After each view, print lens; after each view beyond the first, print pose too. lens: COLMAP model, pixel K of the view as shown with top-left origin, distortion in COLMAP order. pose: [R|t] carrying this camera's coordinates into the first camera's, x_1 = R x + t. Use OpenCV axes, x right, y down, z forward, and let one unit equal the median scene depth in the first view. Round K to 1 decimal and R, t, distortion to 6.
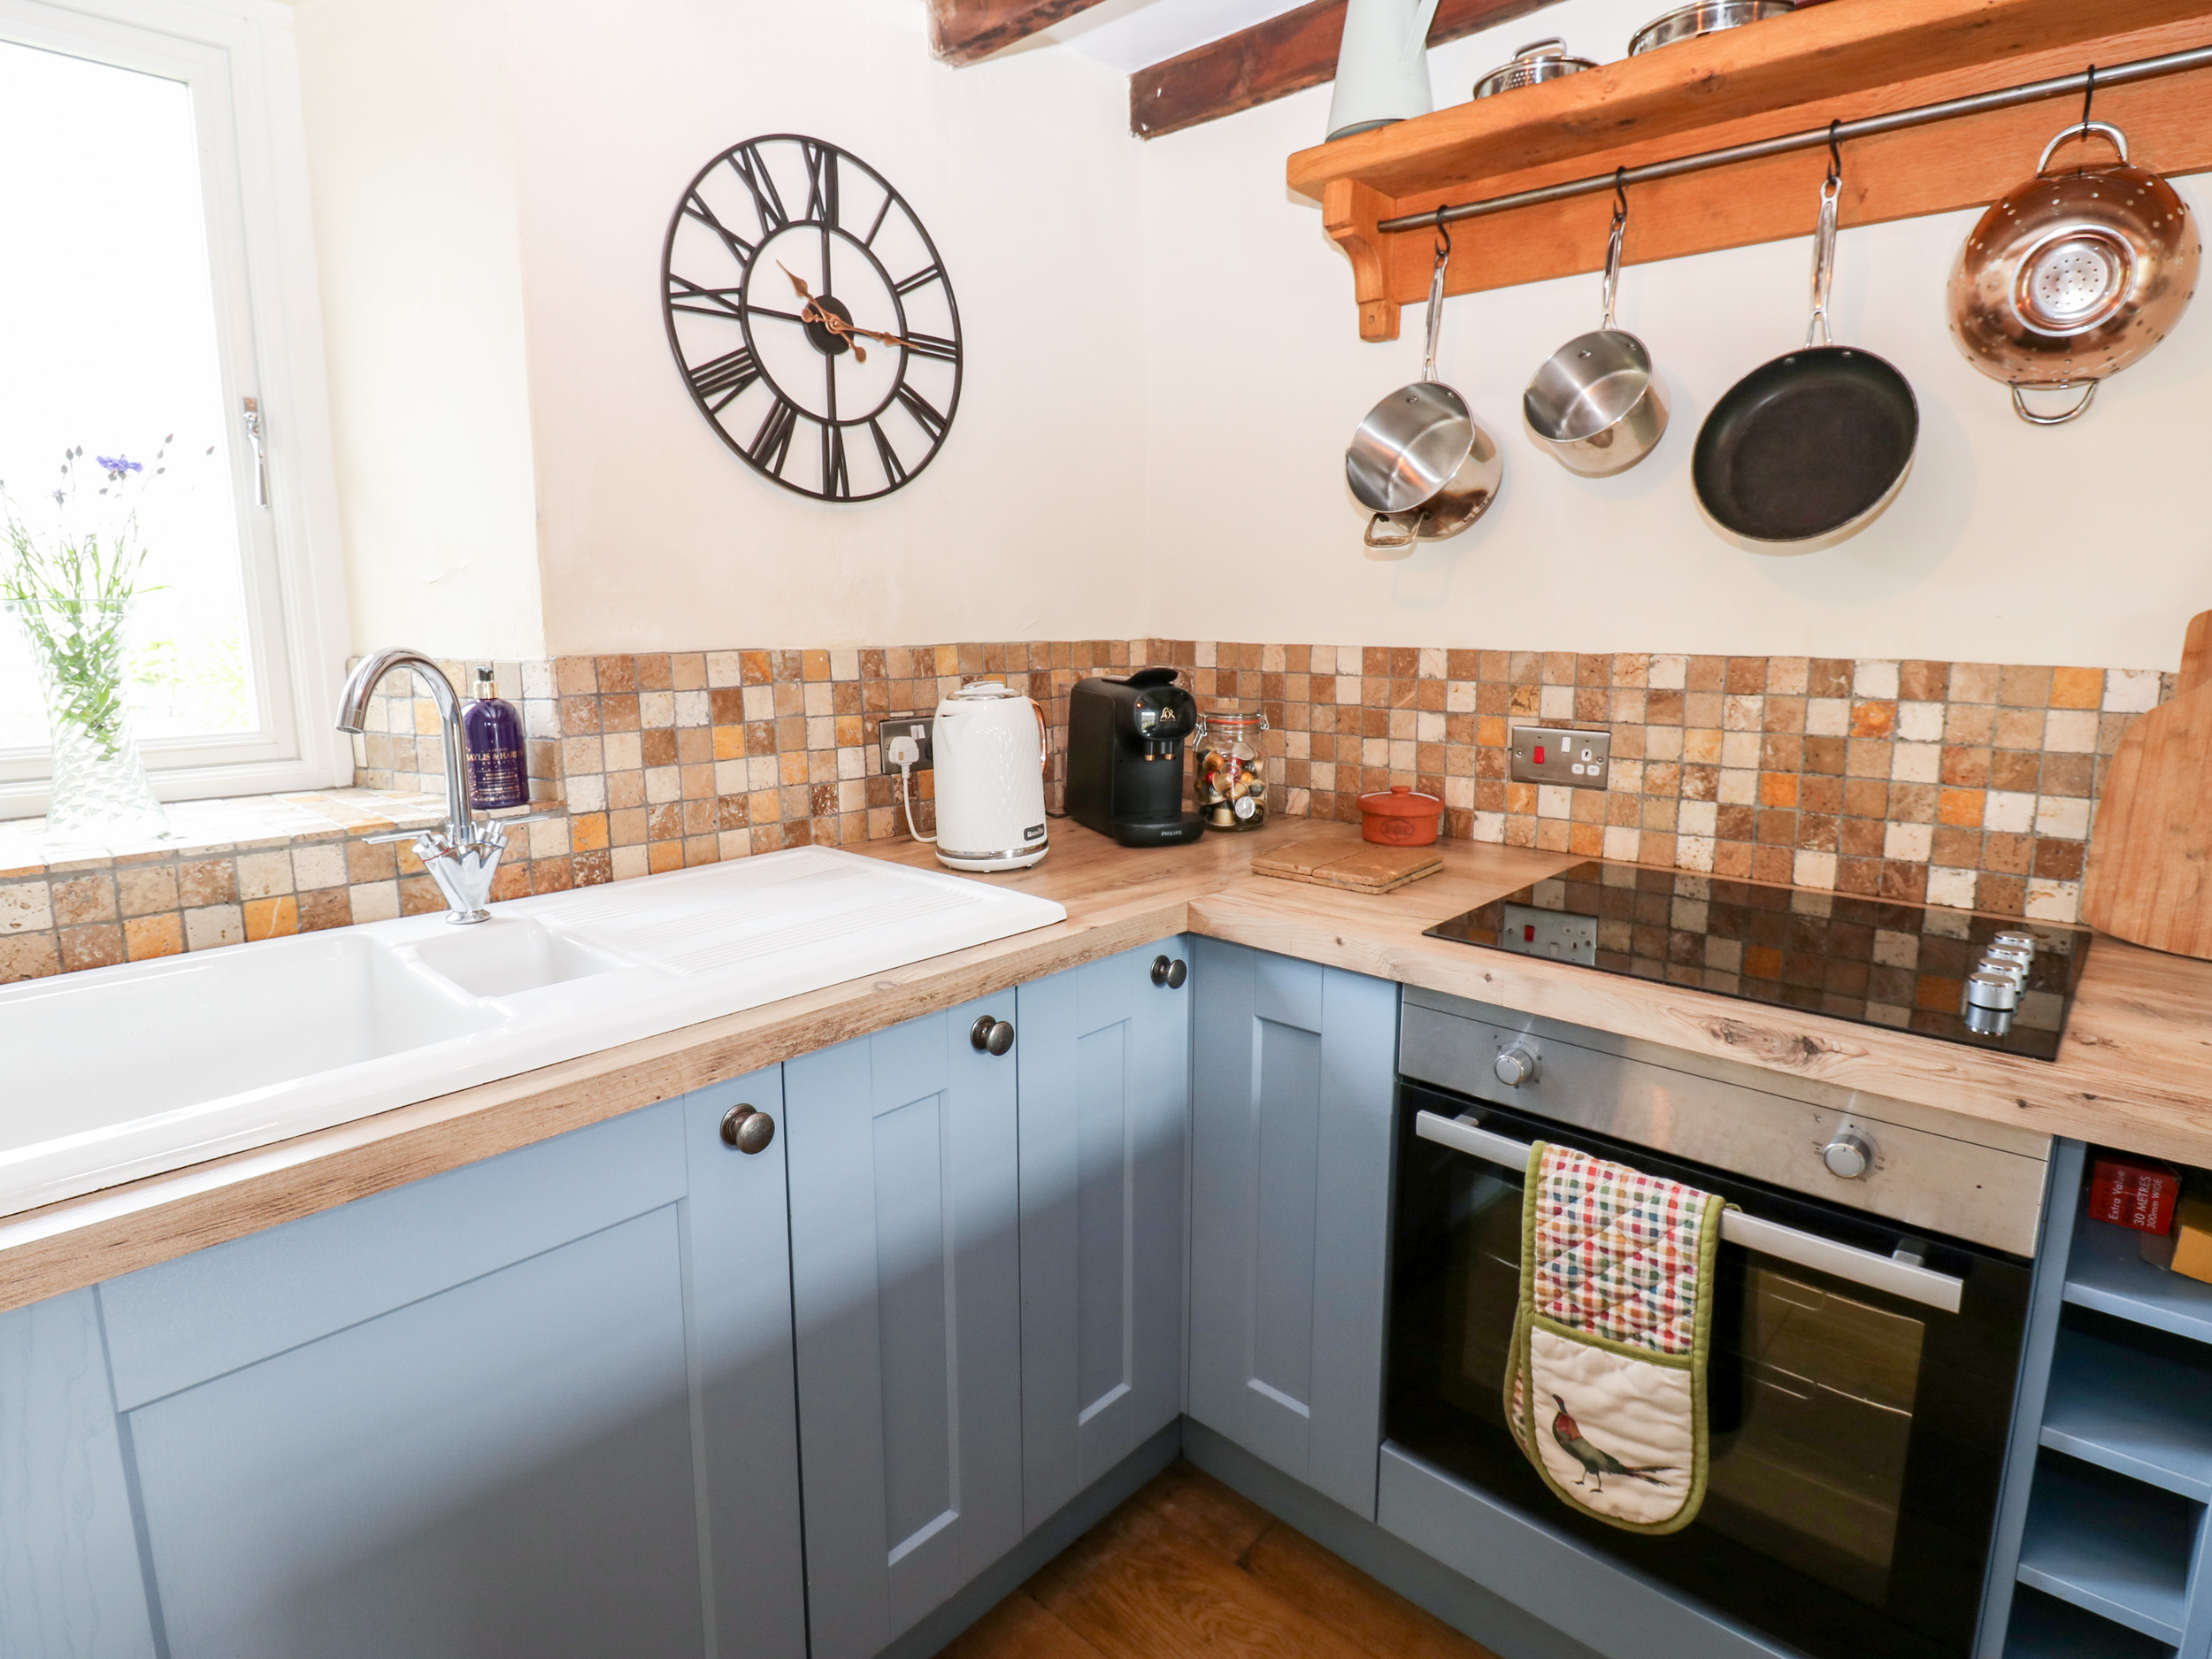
lens RADIAL K [[1176.8, 0, 1121.6], [0, 1176.8, 800.1], [0, 0, 1]] dist [0.001786, -0.015735]
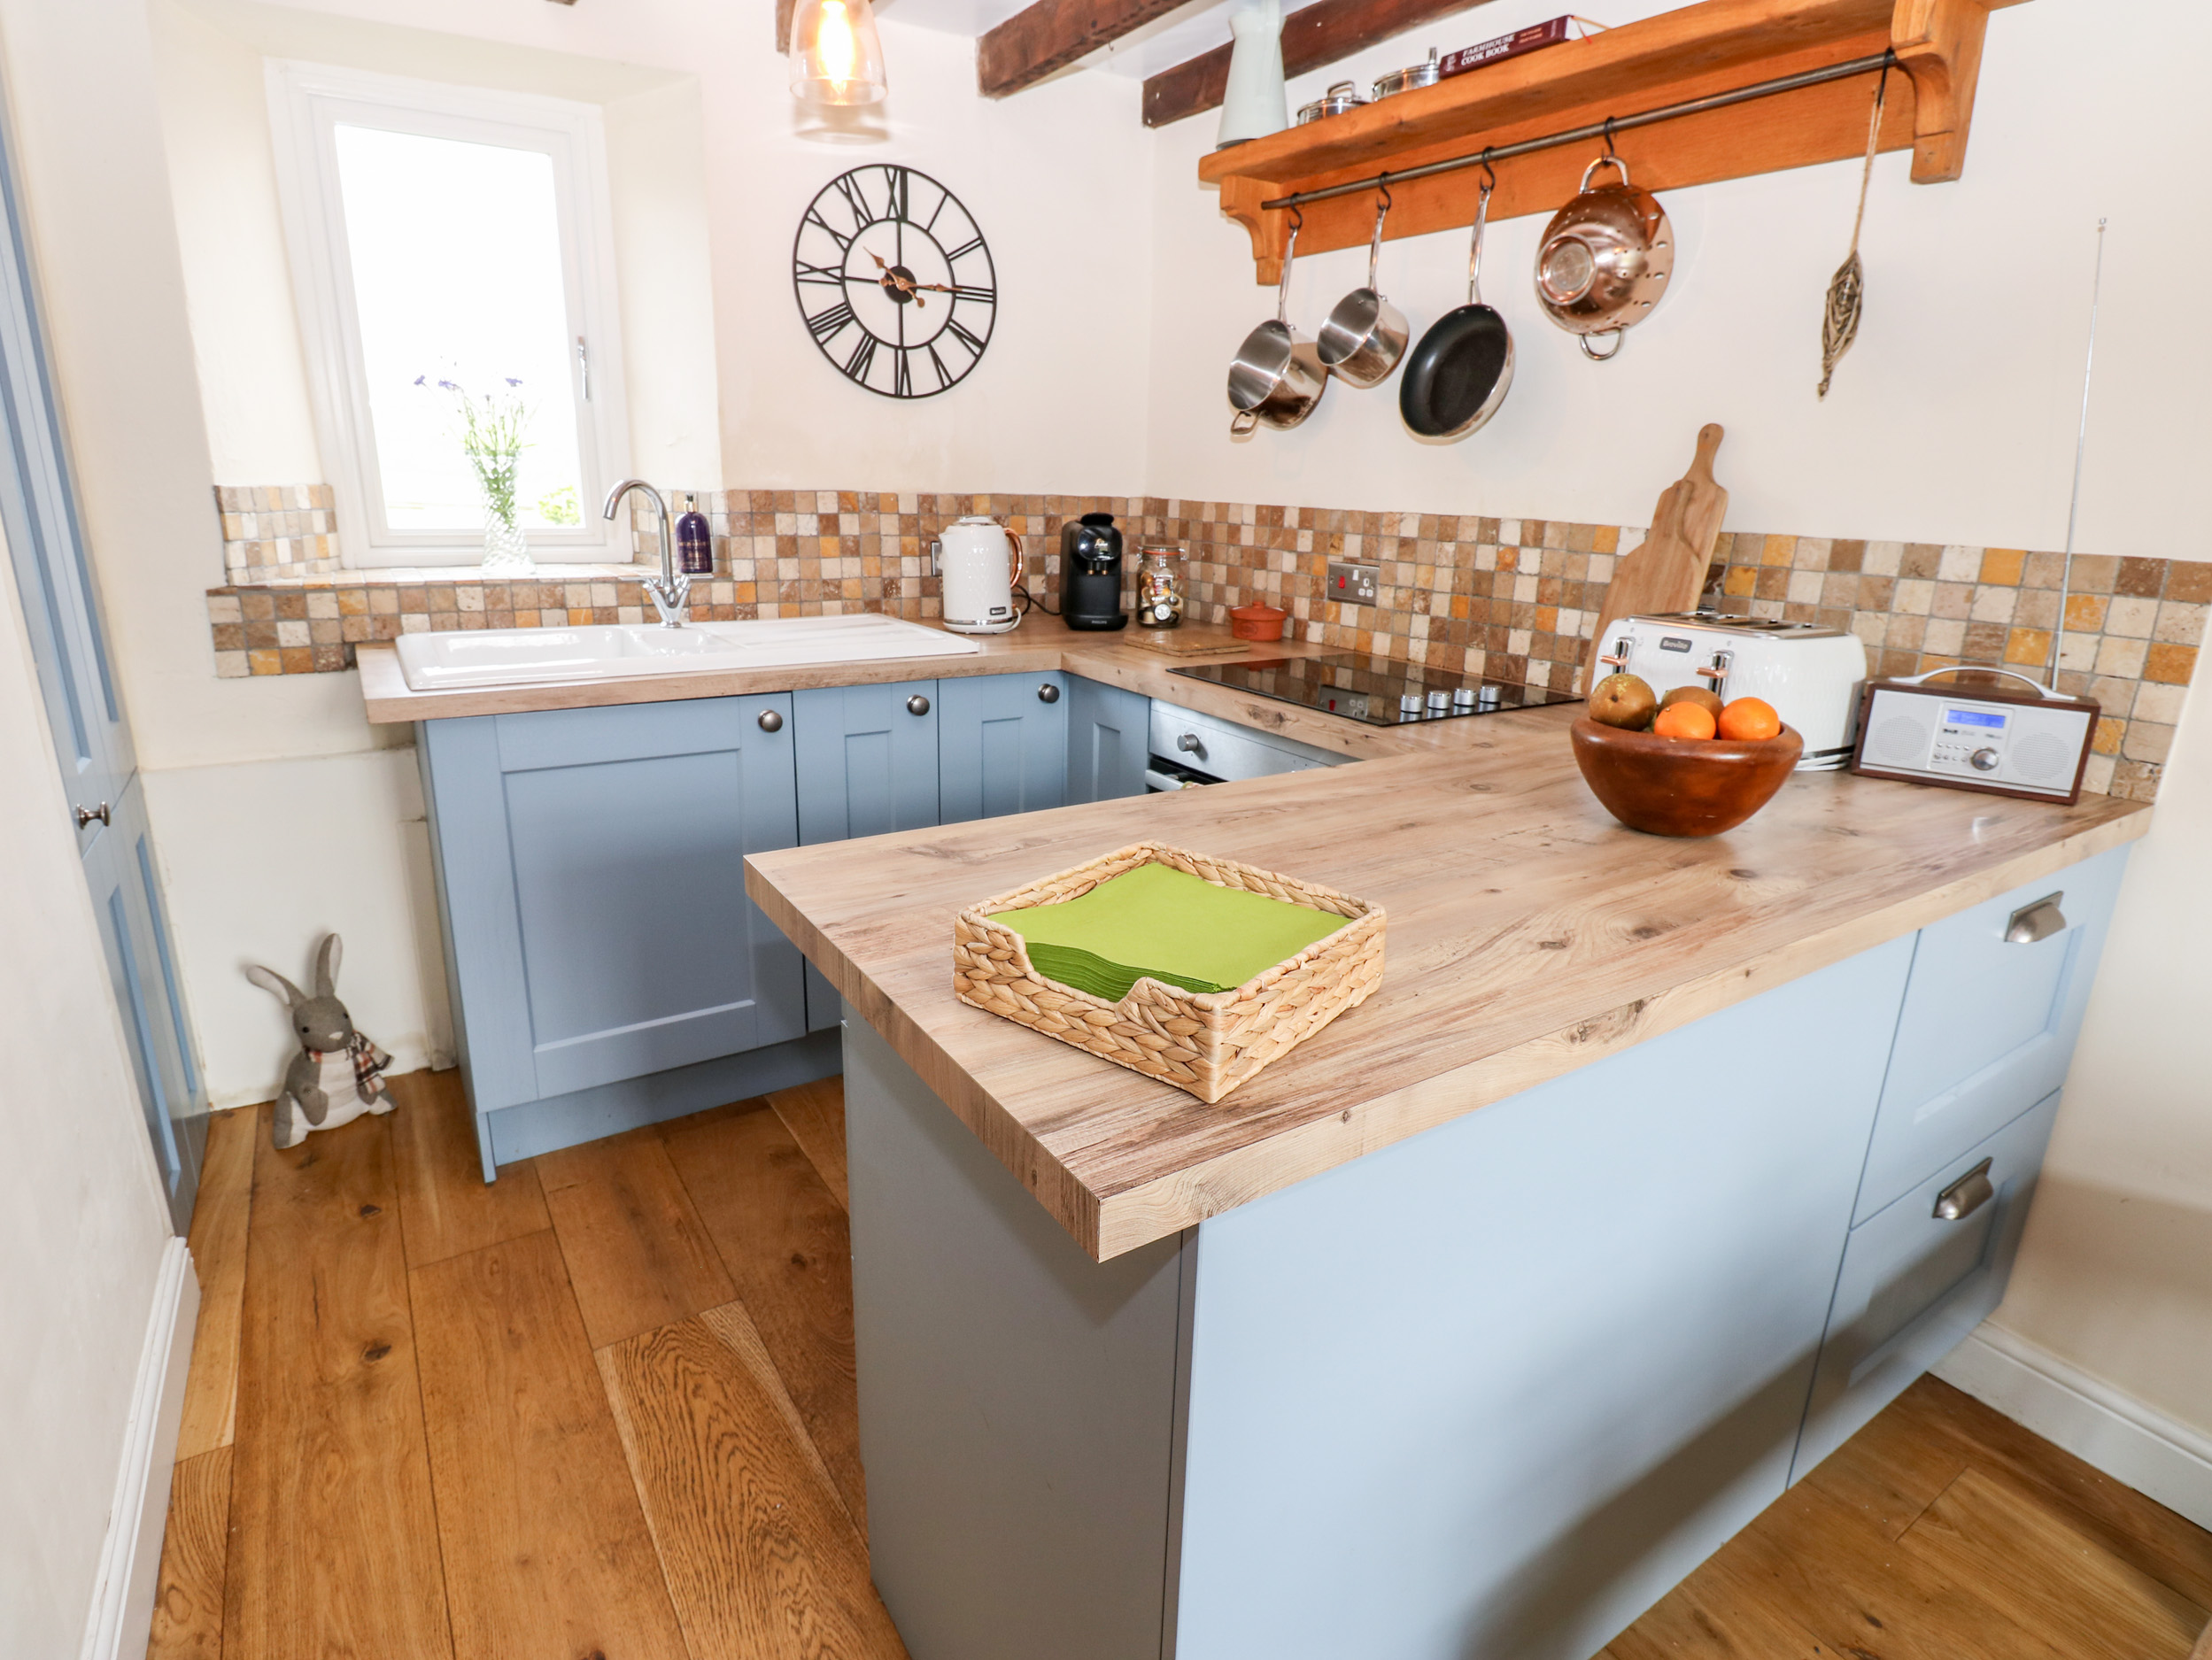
lens RADIAL K [[1148.5, 0, 1121.8], [0, 1148.5, 806.1], [0, 0, 1]] dist [0.001192, -0.014883]
pose [[0.967733, 0.094863, -0.233439, 0.511071], [-0.067797, 0.990289, 0.121370, 0.094396], [0.242685, -0.101627, 0.964767, -0.540926]]
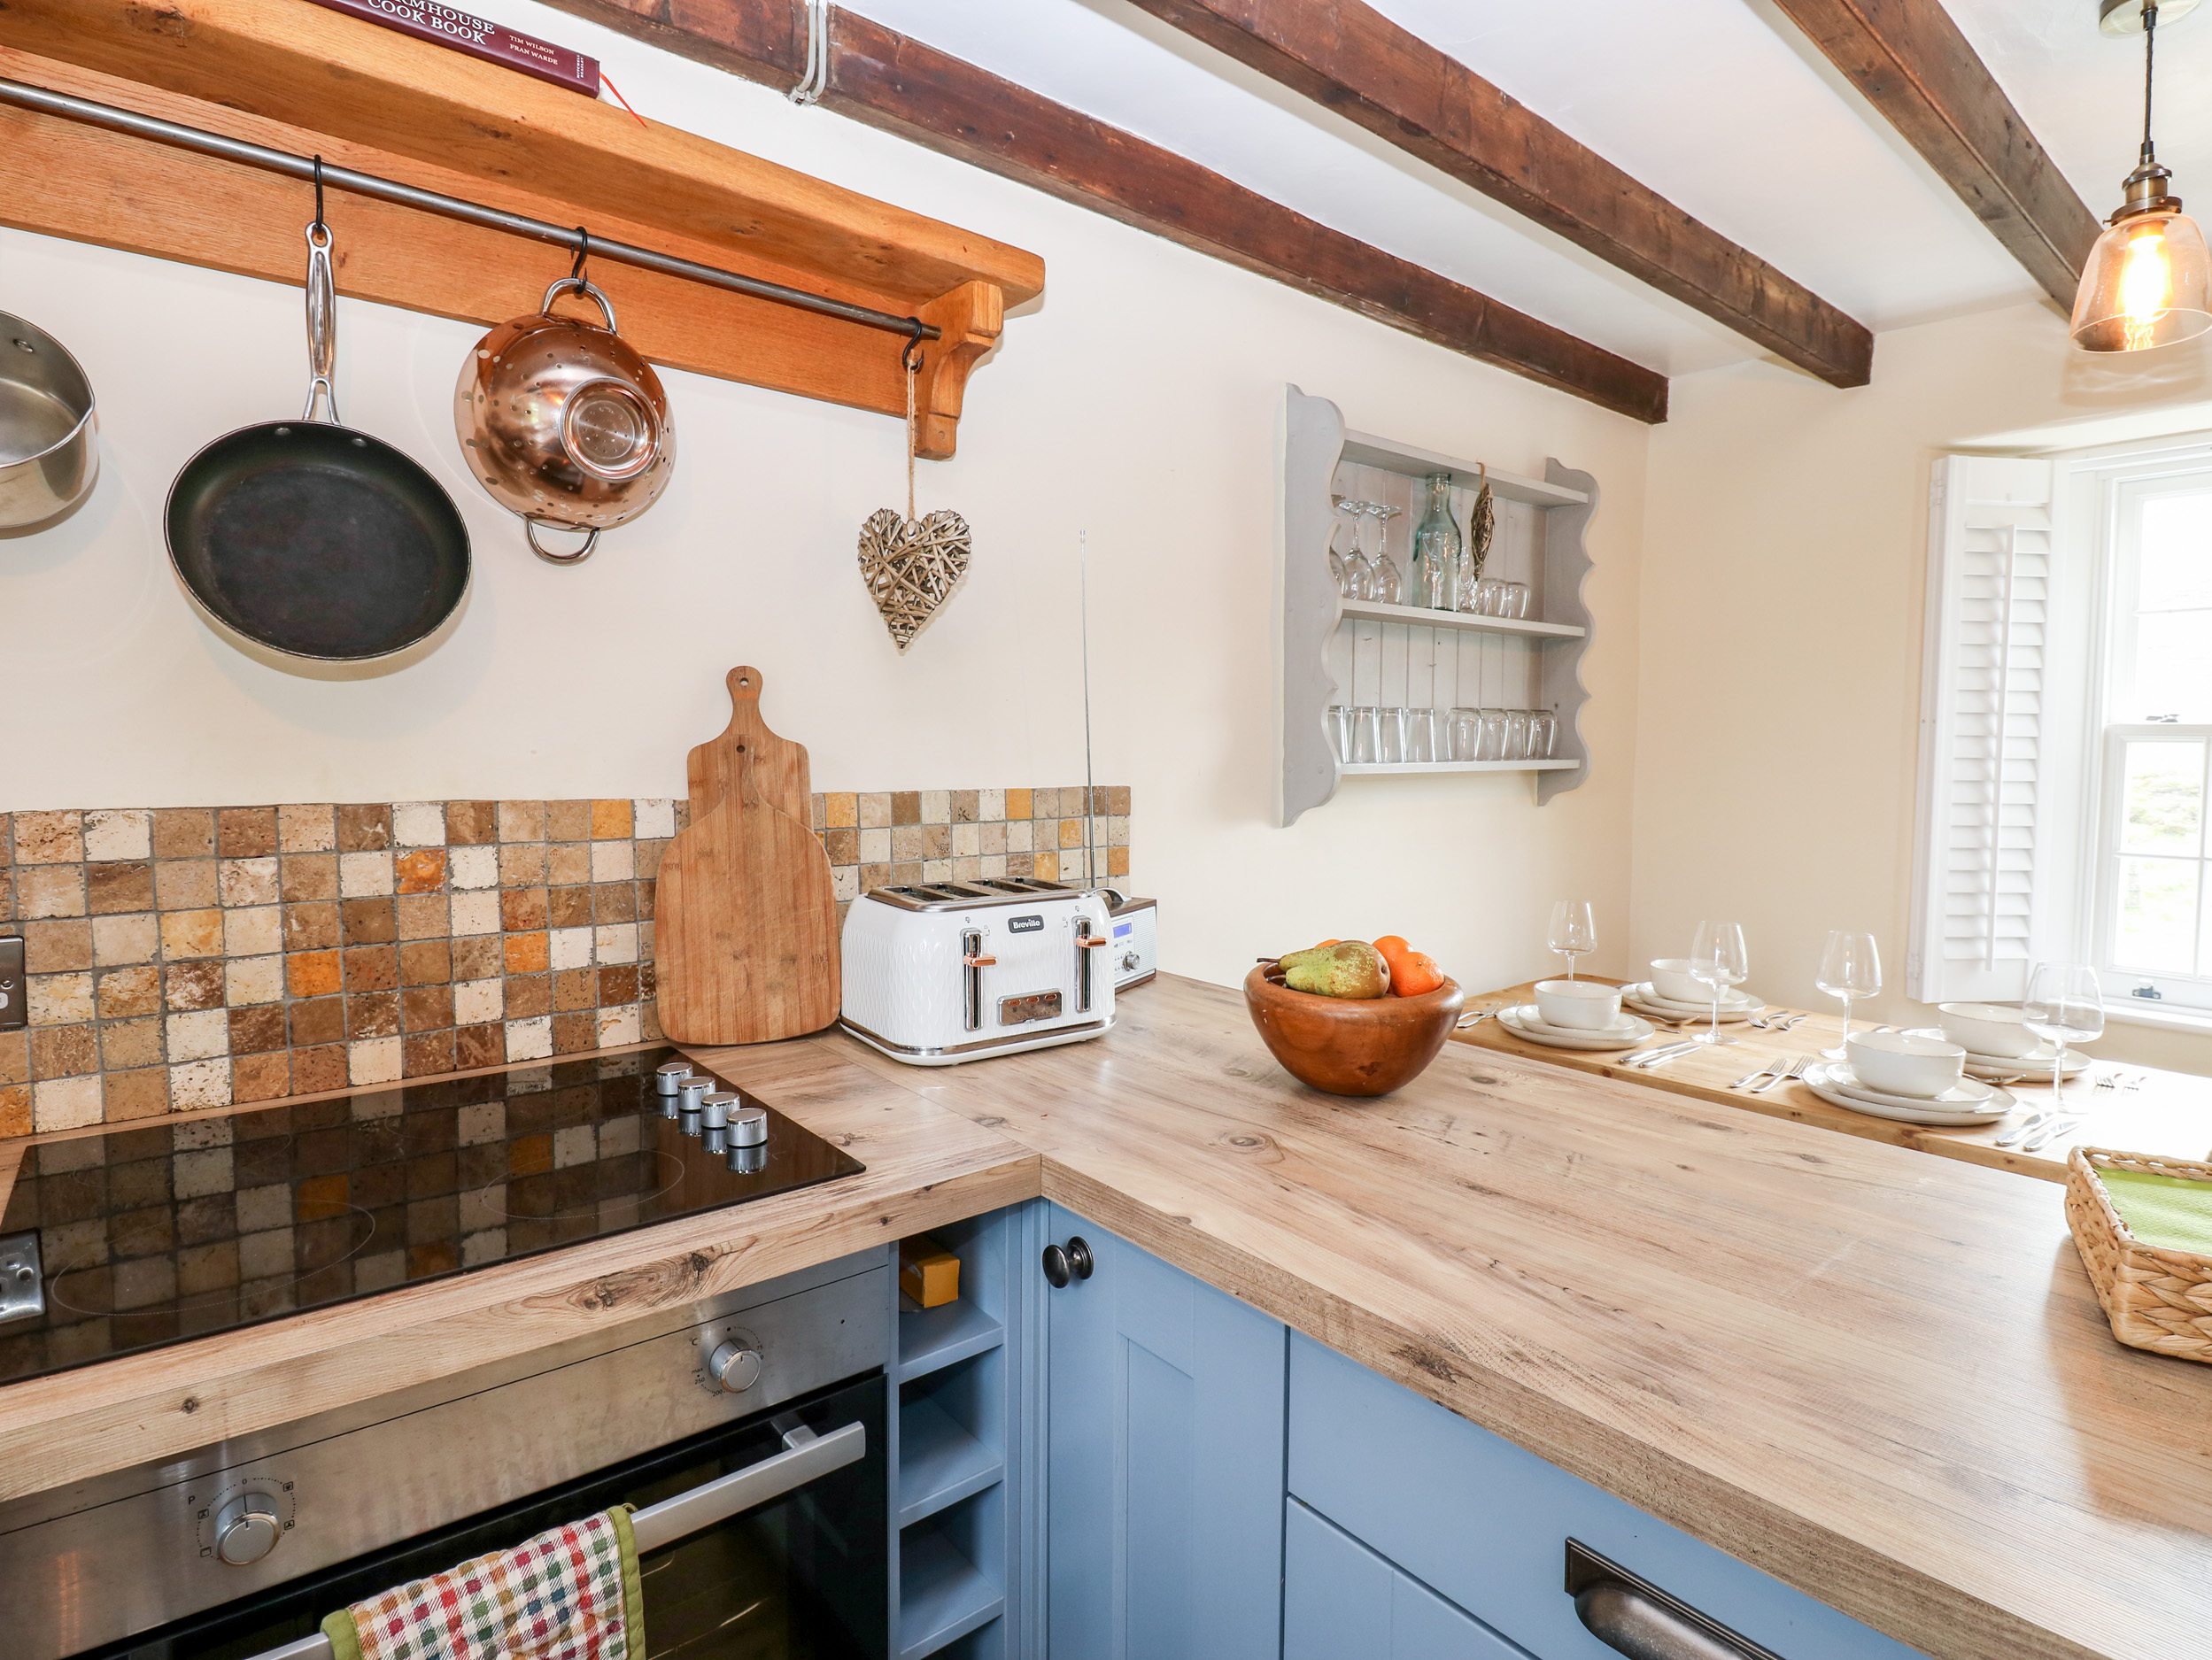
lens RADIAL K [[1148.5, 0, 1121.8], [0, 1148.5, 806.1], [0, 0, 1]] dist [0.001192, -0.014883]
pose [[0.143119, -0.054436, 0.988207, -0.109469], [0.152788, 0.987732, 0.032282, -0.061488], [-0.977841, 0.146366, 0.149680, 0.348671]]
